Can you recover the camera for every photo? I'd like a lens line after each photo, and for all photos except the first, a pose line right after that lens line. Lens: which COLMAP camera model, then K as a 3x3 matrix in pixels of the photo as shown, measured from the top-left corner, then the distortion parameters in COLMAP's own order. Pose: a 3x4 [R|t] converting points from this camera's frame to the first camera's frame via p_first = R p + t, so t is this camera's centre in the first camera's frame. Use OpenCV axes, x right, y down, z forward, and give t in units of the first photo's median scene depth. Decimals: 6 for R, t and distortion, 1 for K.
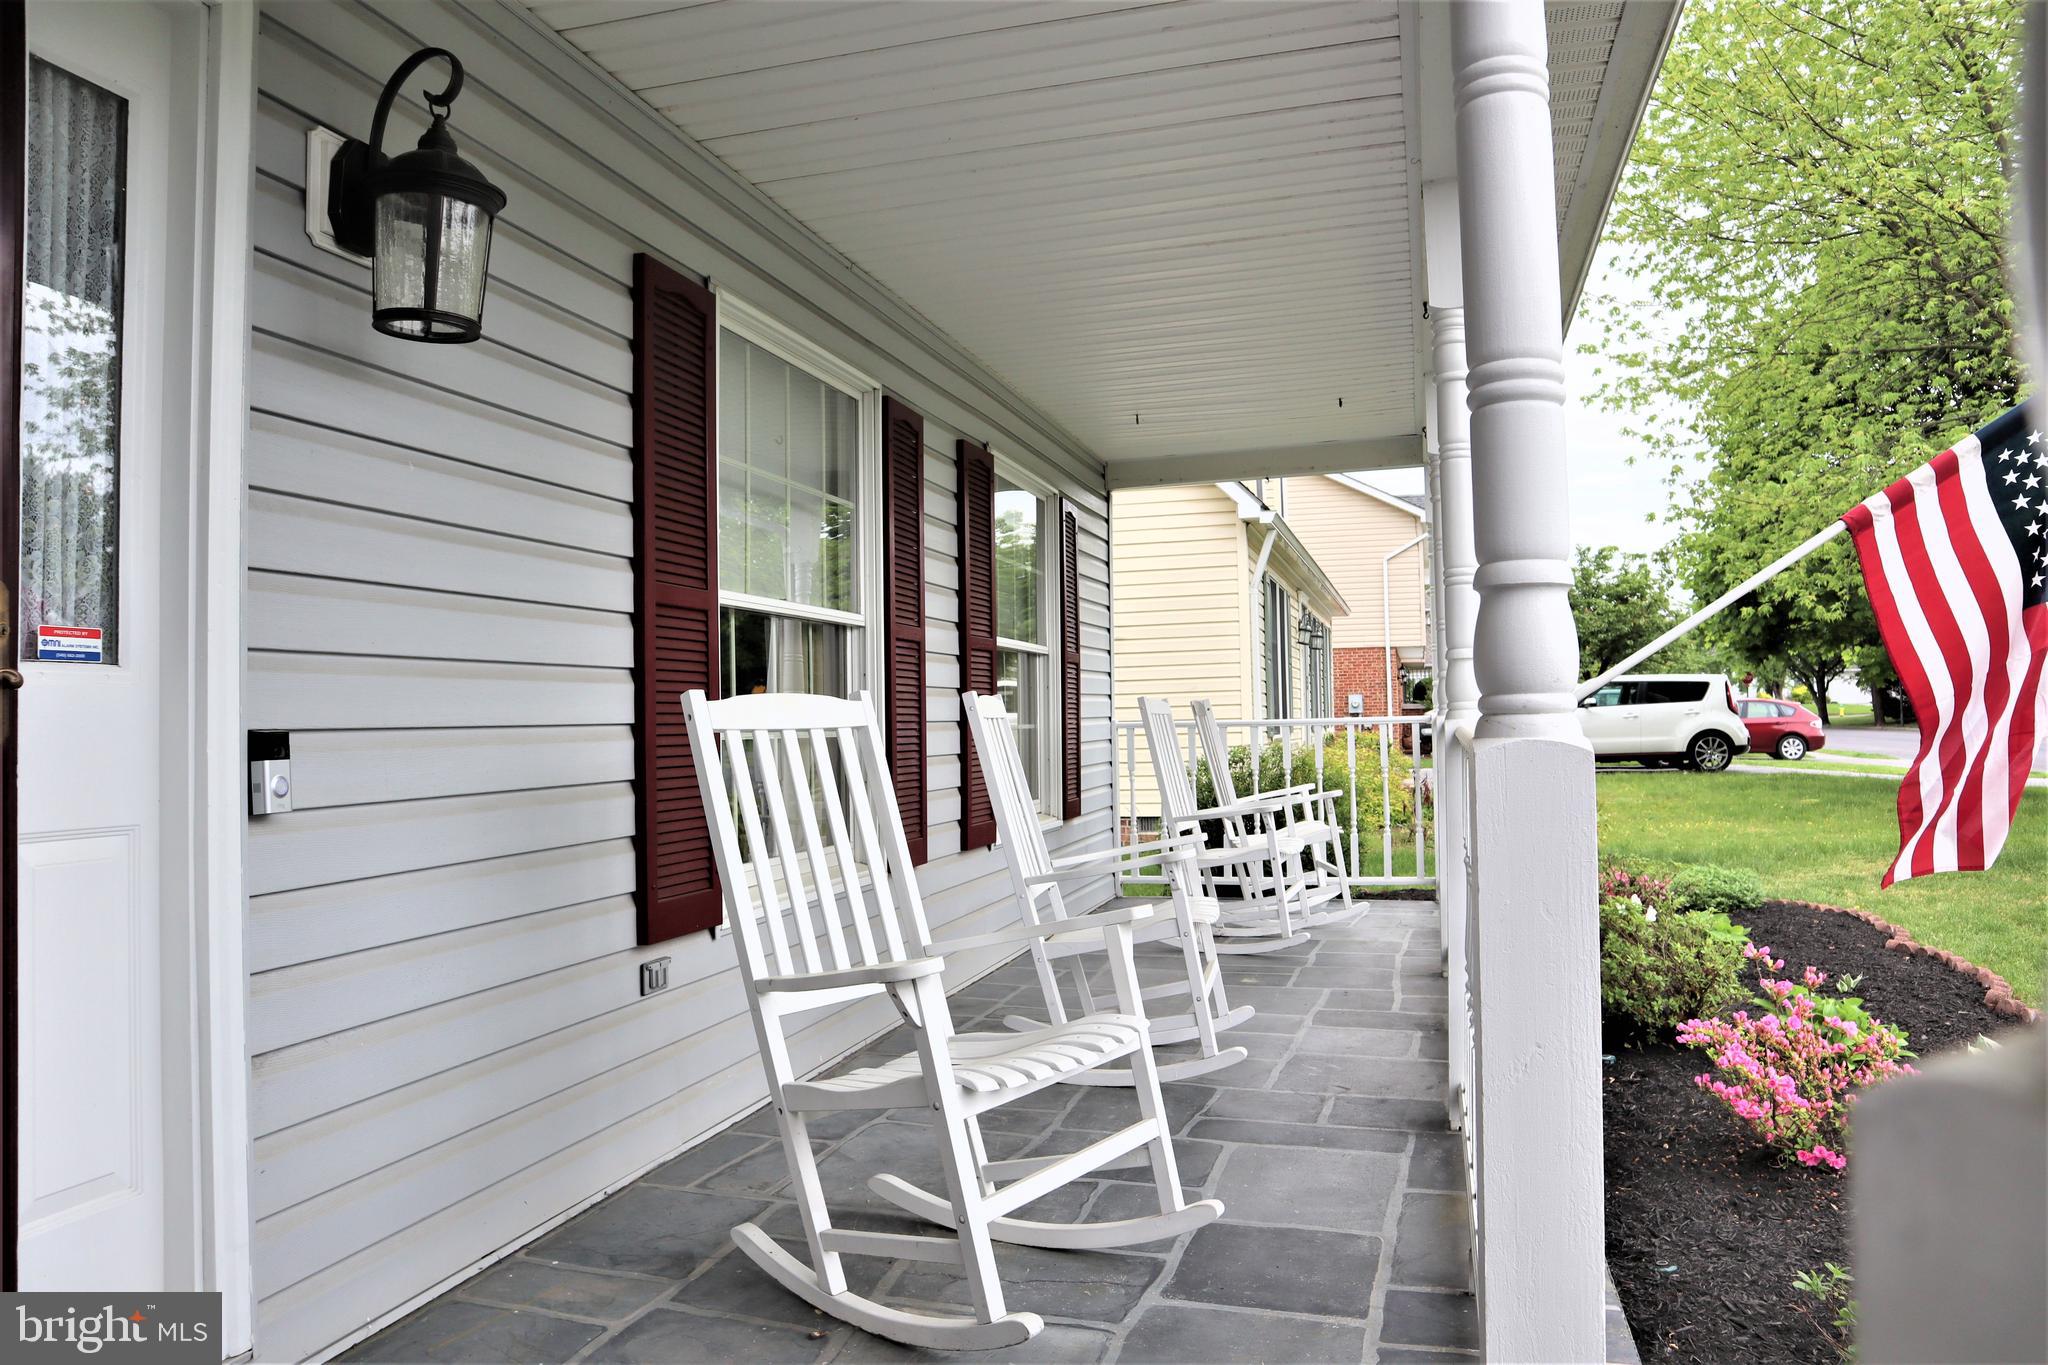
lens RADIAL K [[1413.9, 0, 1024.0], [0, 1413.9, 682.5], [0, 0, 1]] dist [-0.130716, 0.084203]
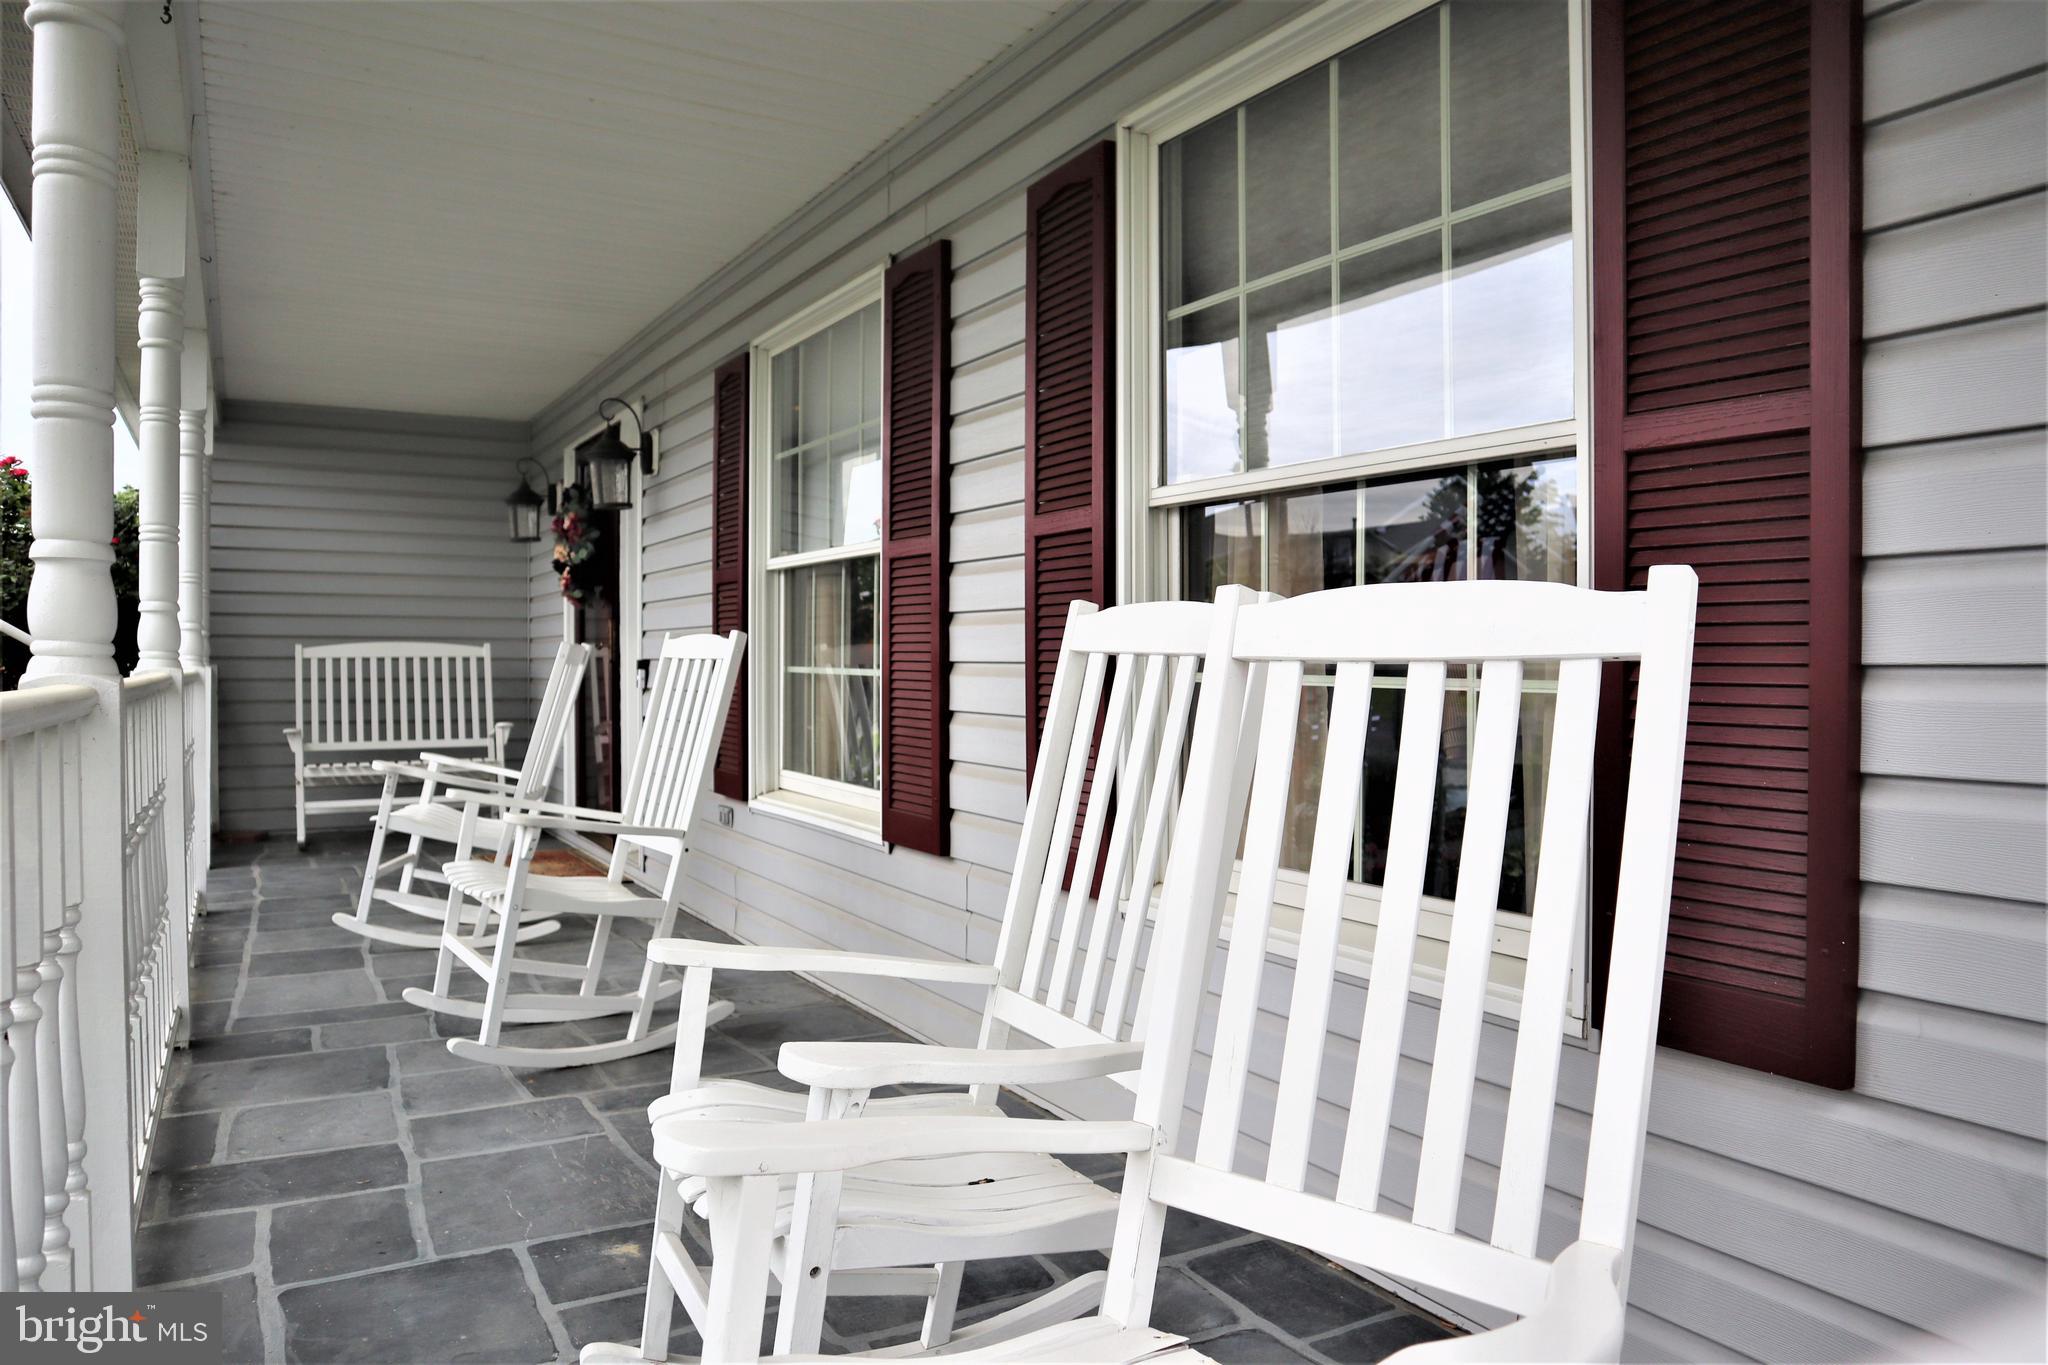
lens RADIAL K [[1413.9, 0, 1024.0], [0, 1413.9, 682.5], [0, 0, 1]] dist [-0.130716, 0.084203]
pose [[-0.699352, 0.032492, -0.714039, 0.253144], [0.039044, 0.999211, 0.007228, 0.020781], [0.713711, -0.022824, -0.700069, 0.937231]]
